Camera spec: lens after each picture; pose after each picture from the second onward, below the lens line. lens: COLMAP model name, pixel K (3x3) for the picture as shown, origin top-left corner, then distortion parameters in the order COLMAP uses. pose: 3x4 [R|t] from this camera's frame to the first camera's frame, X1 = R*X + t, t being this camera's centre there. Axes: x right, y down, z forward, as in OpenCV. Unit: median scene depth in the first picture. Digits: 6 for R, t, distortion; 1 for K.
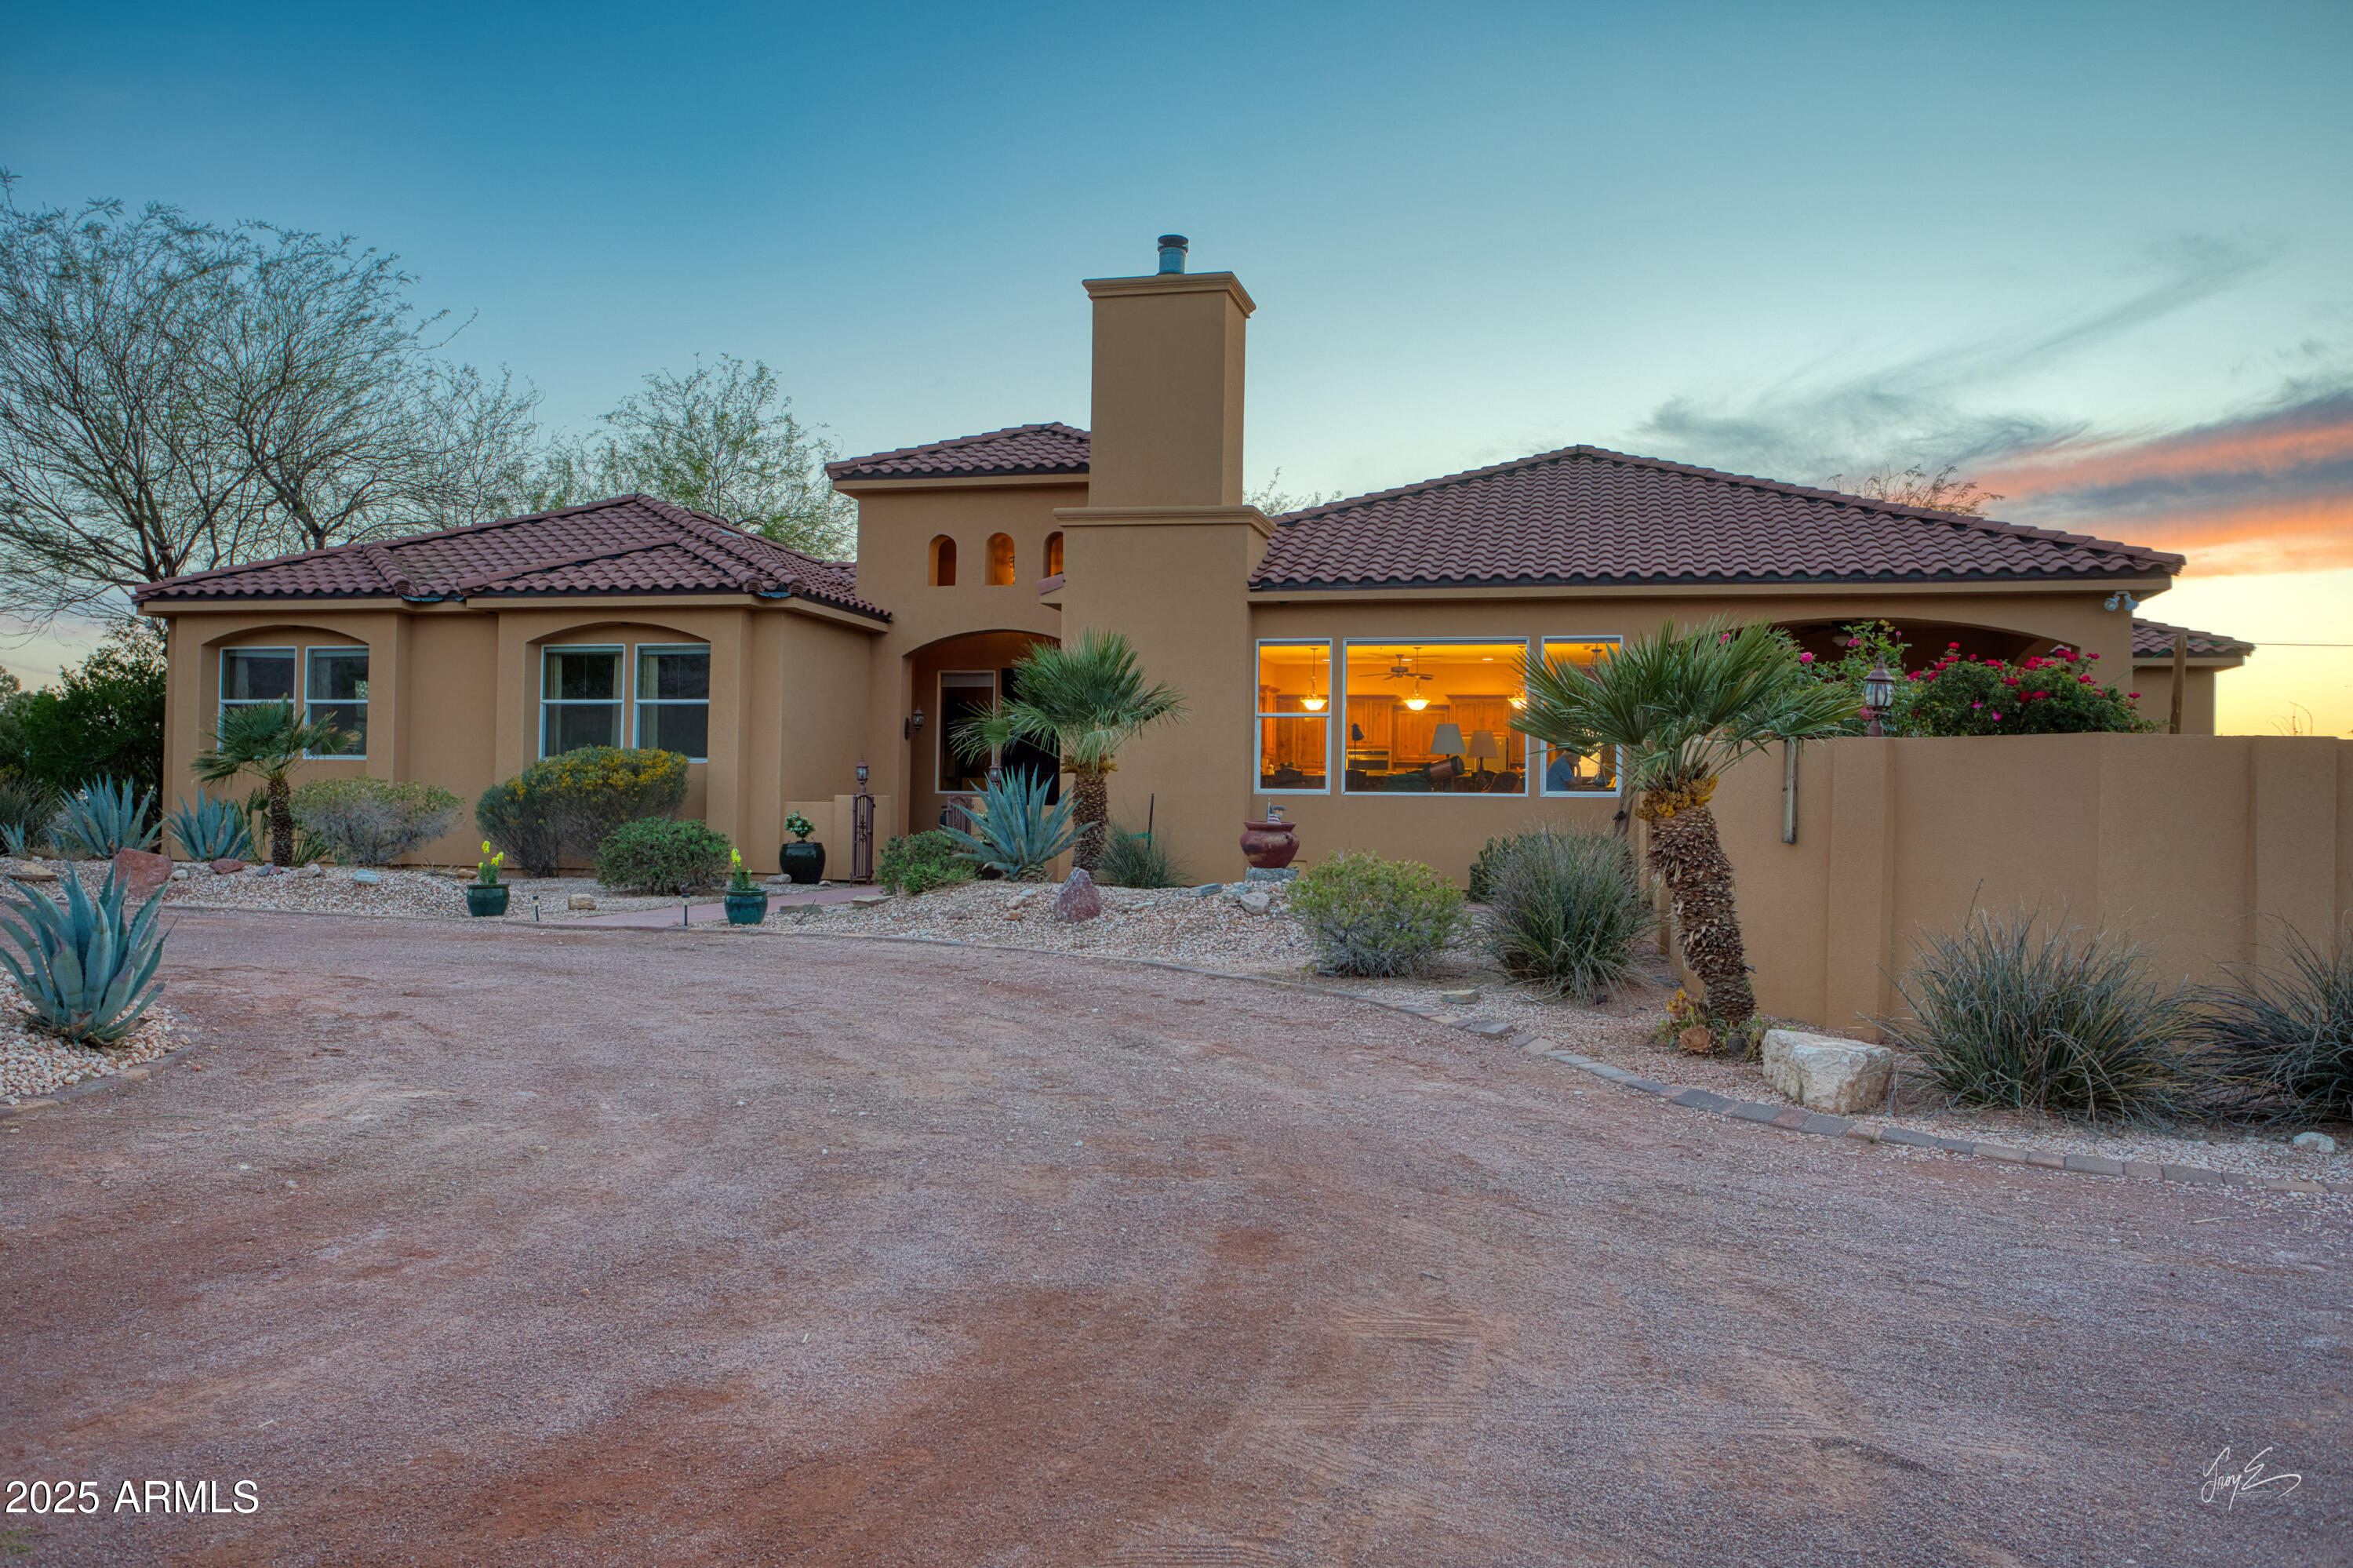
lens RADIAL K [[1747.5, 0, 1207.6], [0, 1747.5, 788.2], [0, 0, 1]] dist [-0.005552, 0.006969]
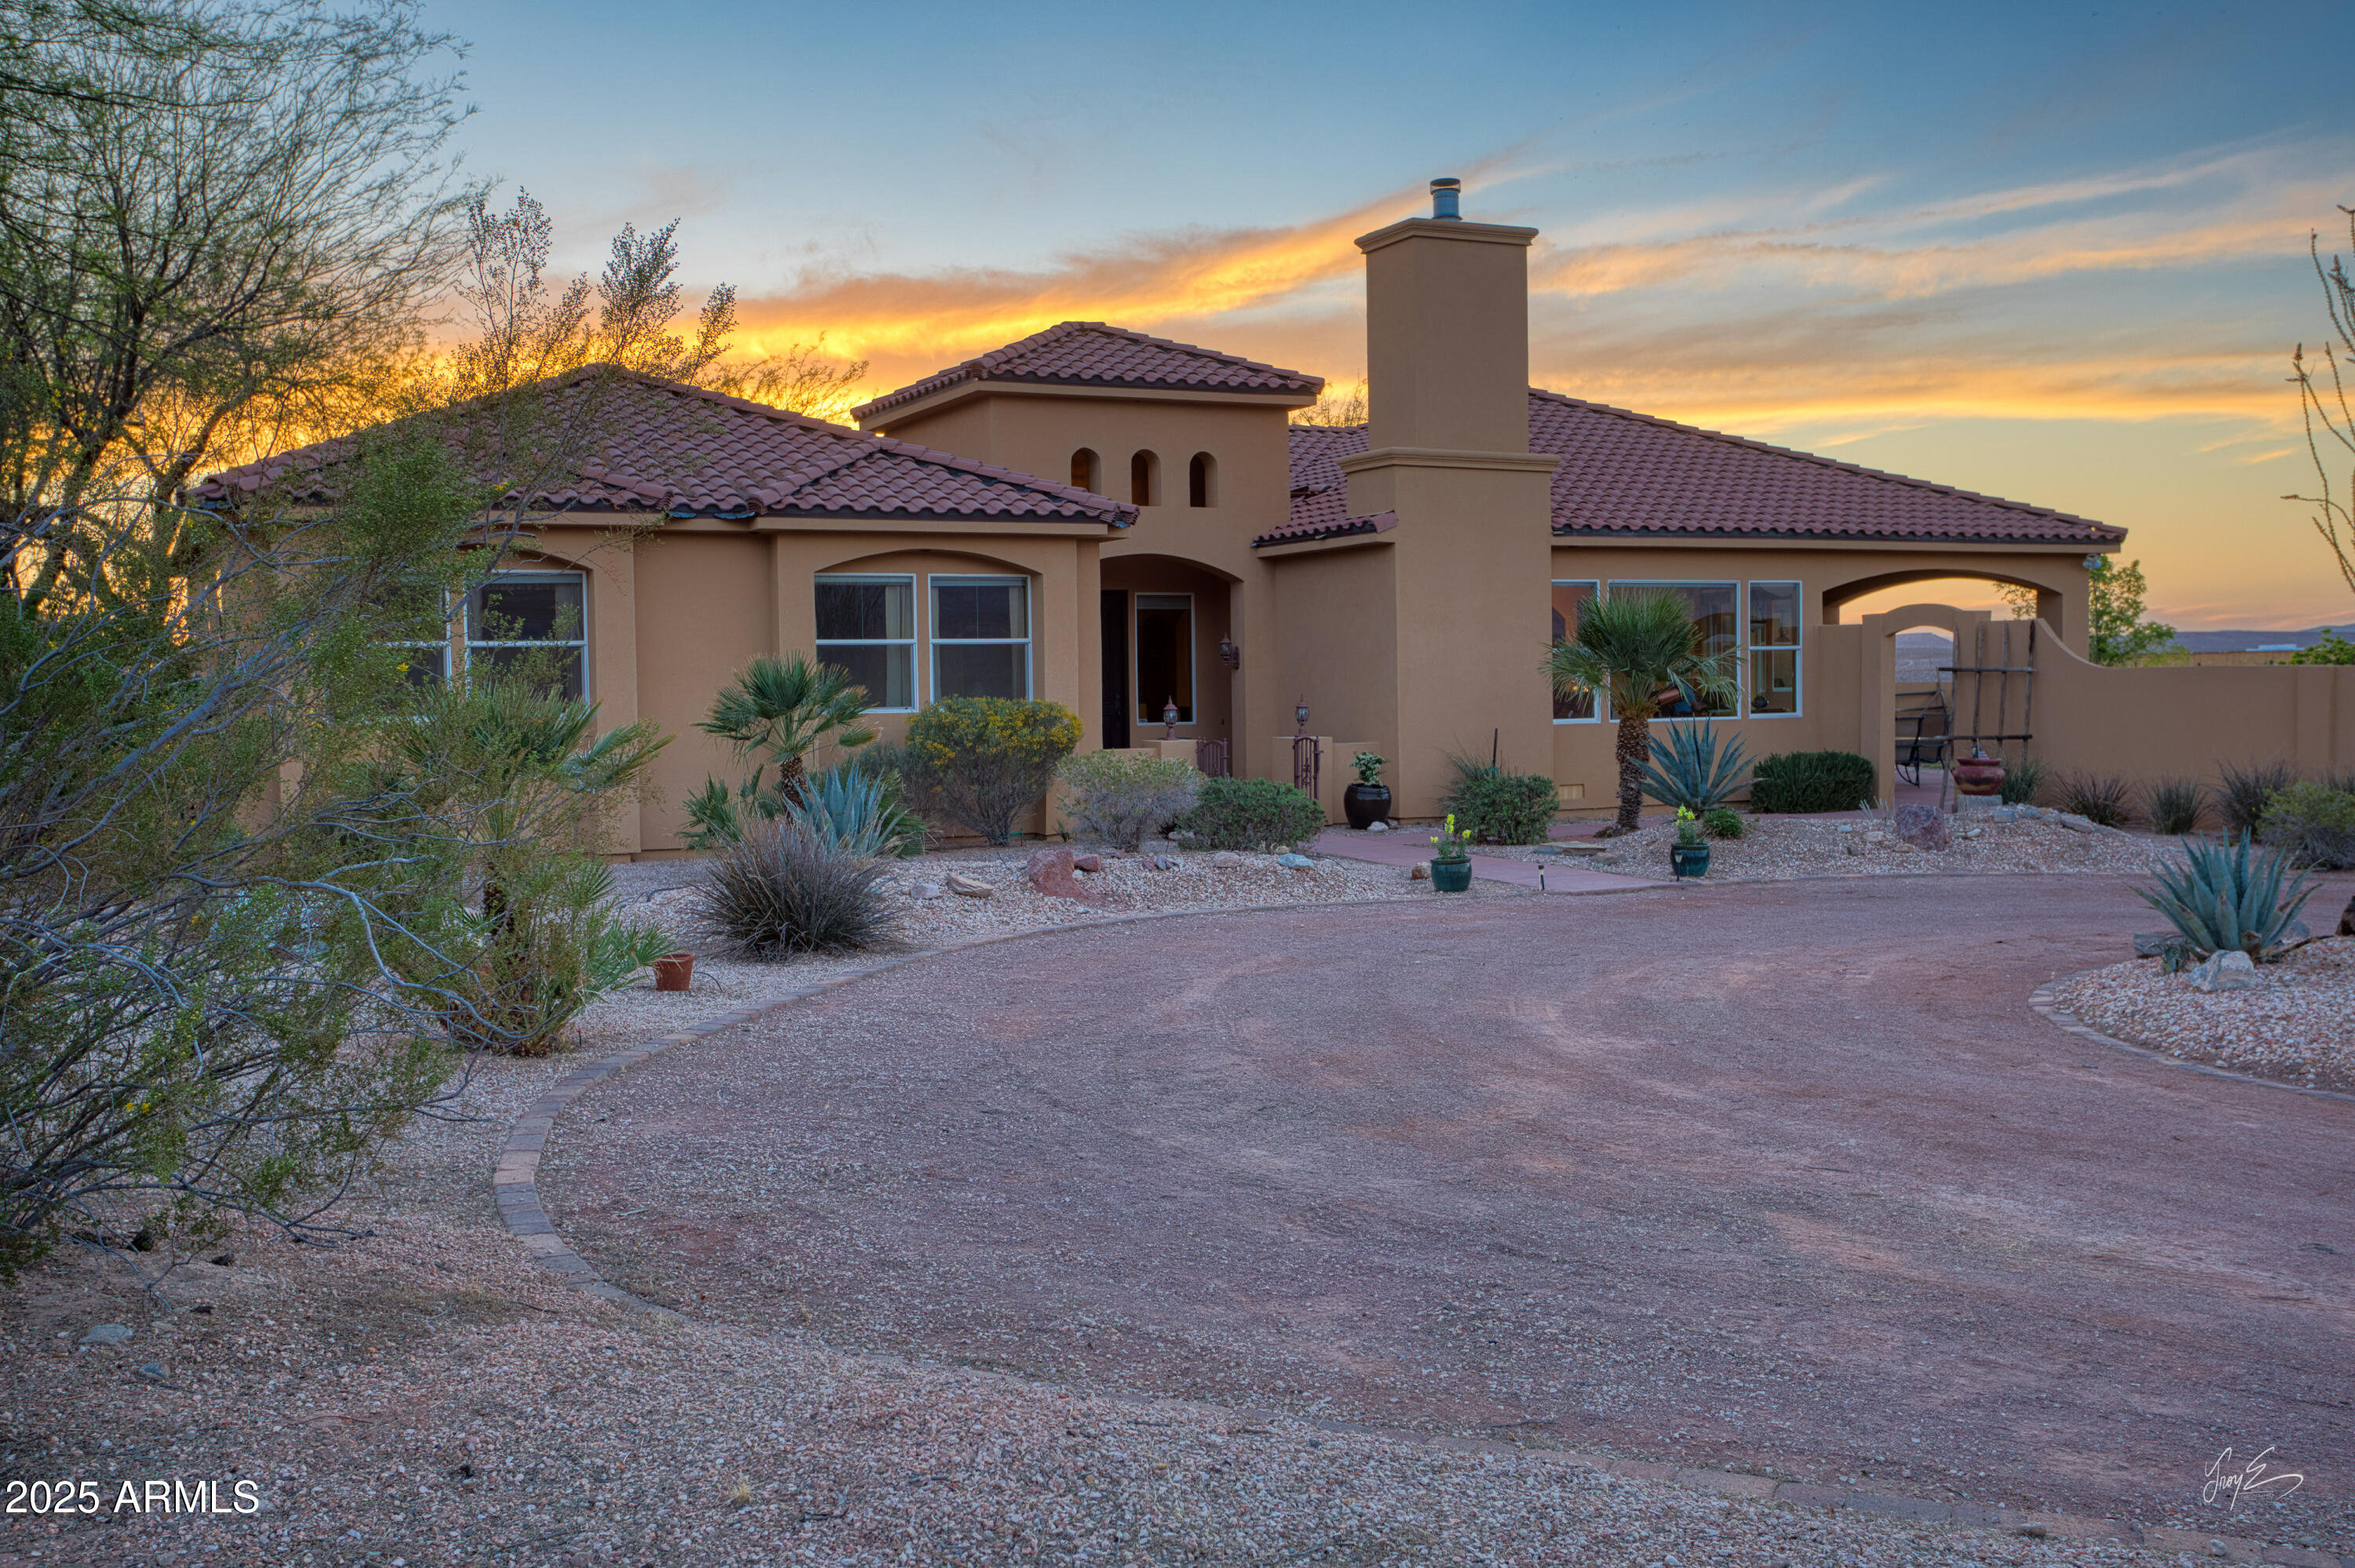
lens RADIAL K [[2104.9, 0, 1177.5], [0, 2104.9, 784.0], [0, 0, 1]] dist [0.075033, 0.000002]
pose [[0.807582, -0.053166, 0.587354, -0.865635], [0.016032, 0.997539, 0.068252, -0.049909], [-0.589538, -0.045702, 0.806447, 0.089270]]
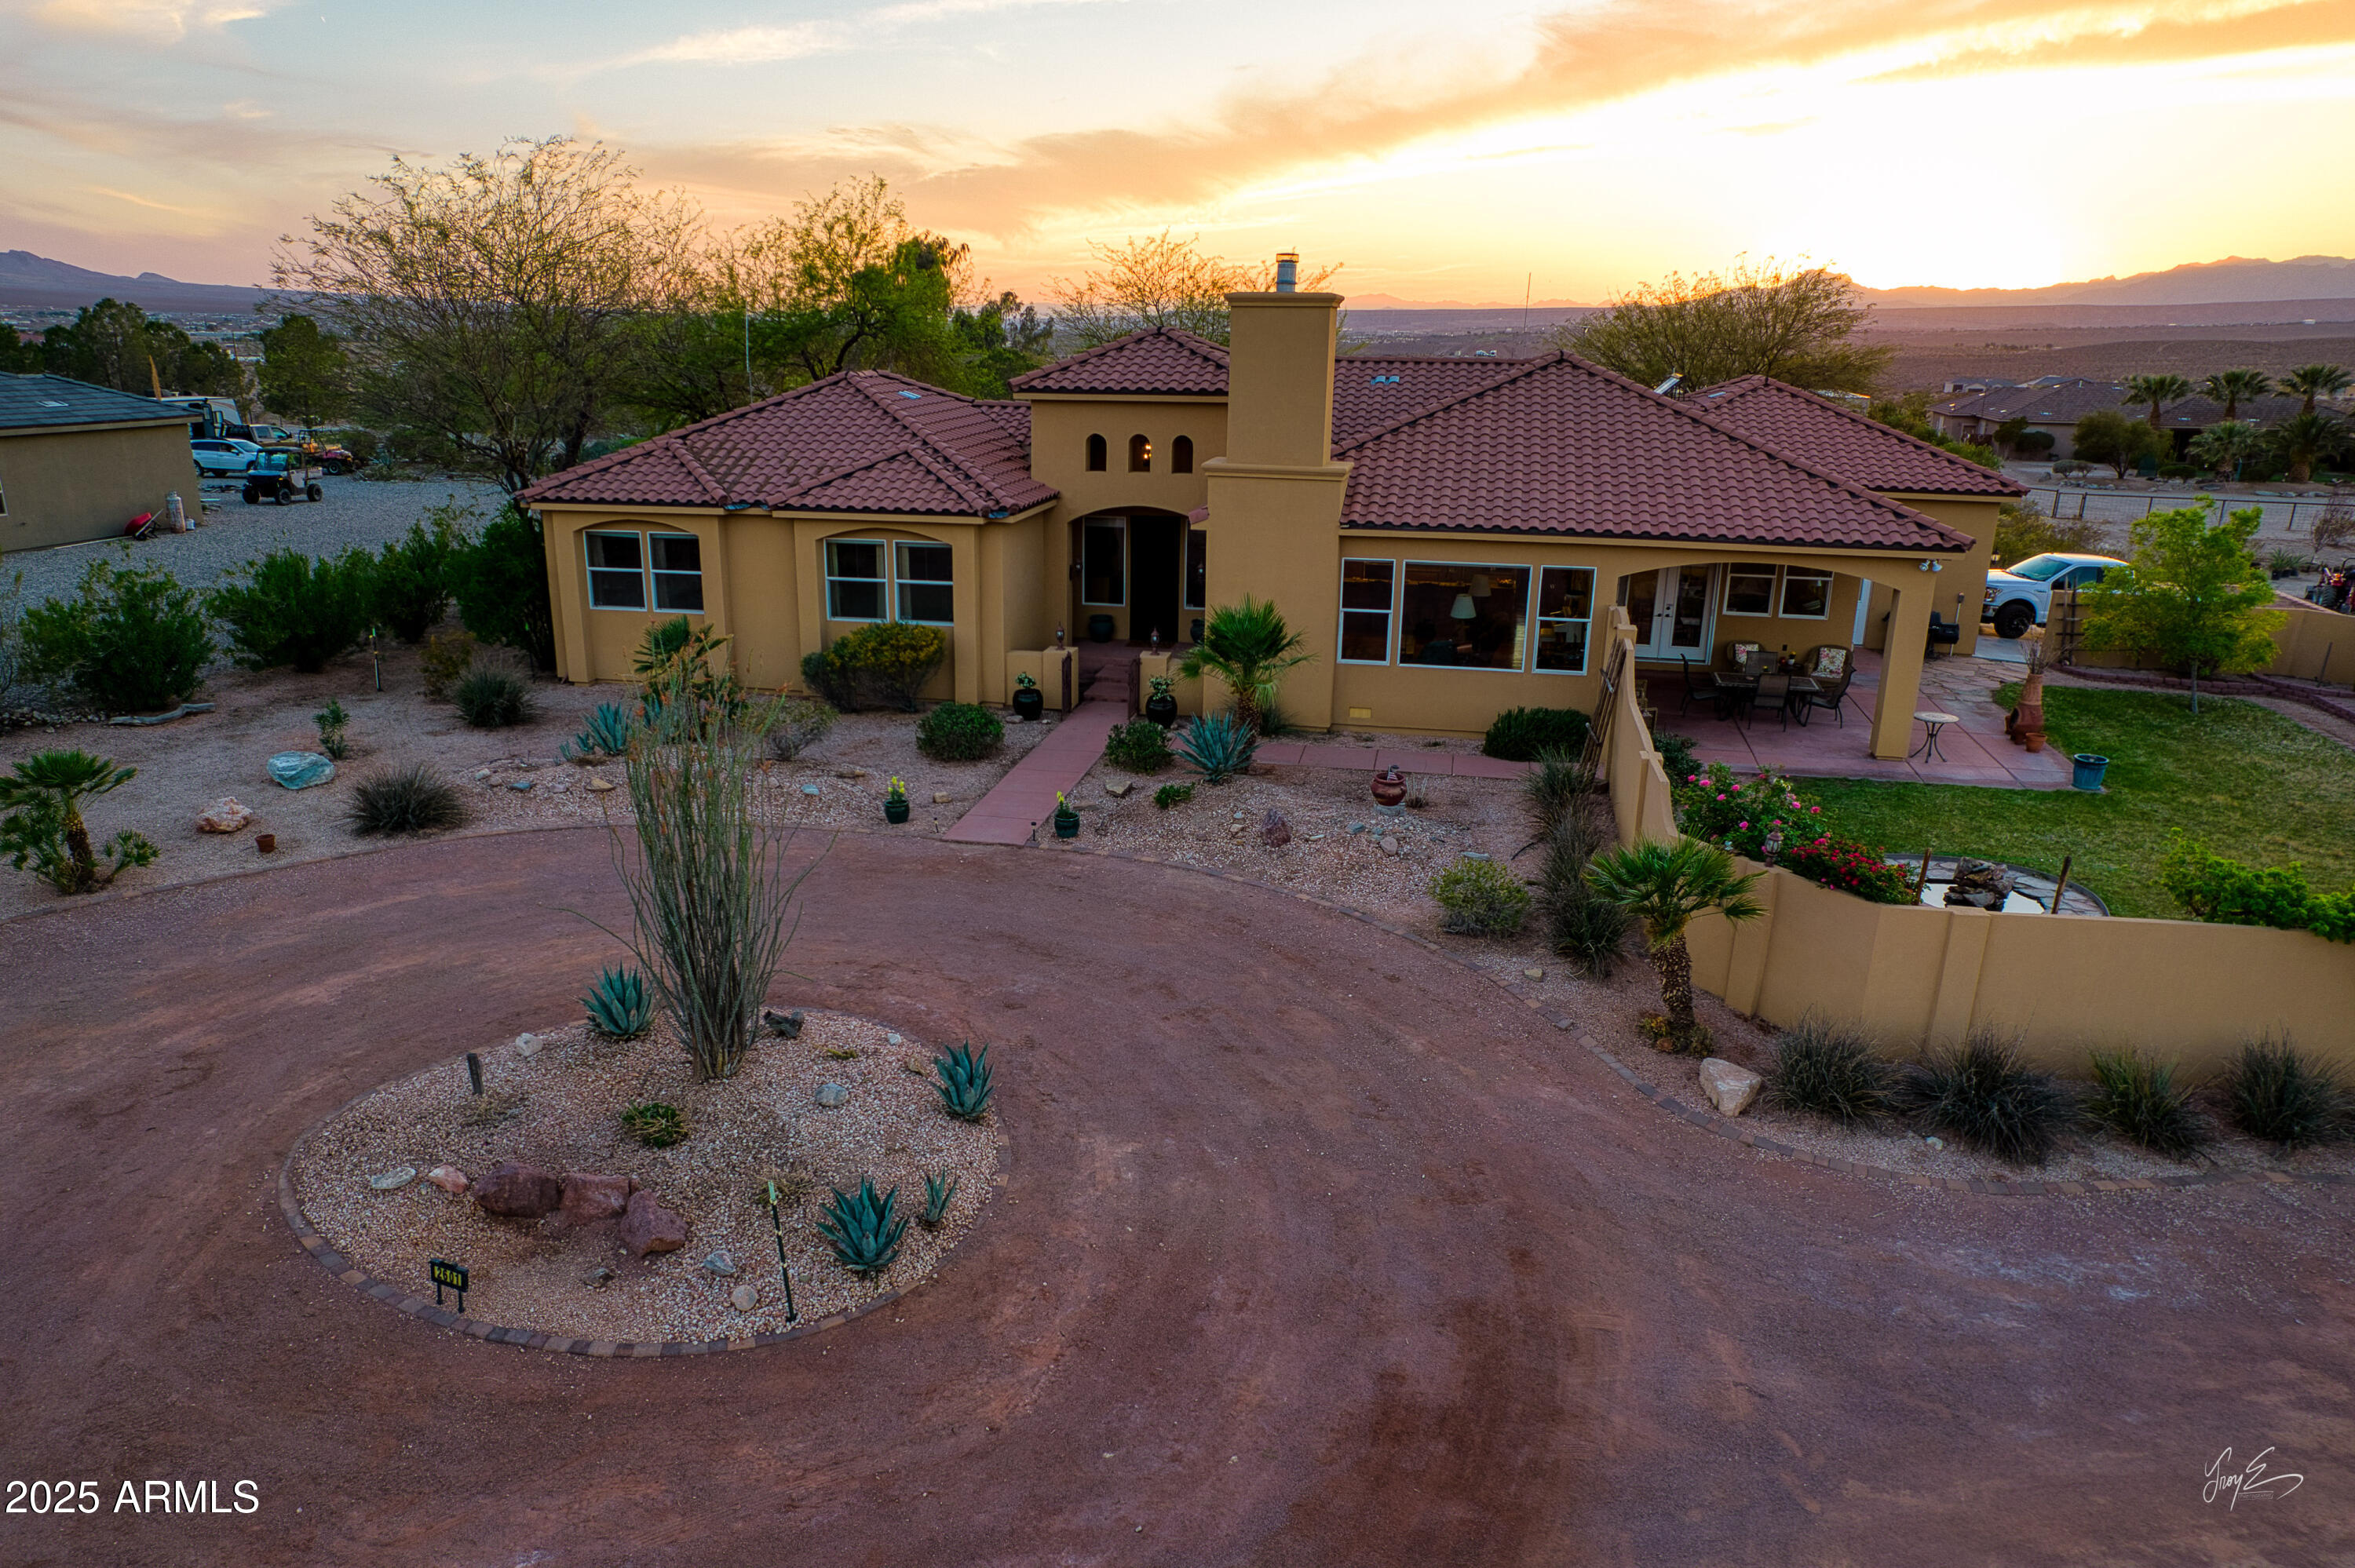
lens RADIAL K [[1494.9, 0, 1177.5], [0, 1494.9, 784.0], [0, 0, 1]] dist [-0.026092, -0.001341]
pose [[0.999830, -0.007276, 0.016914, -0.123554], [0.001995, 0.955999, 0.293363, -0.254878], [-0.018304, -0.293279, 0.955852, -0.220534]]
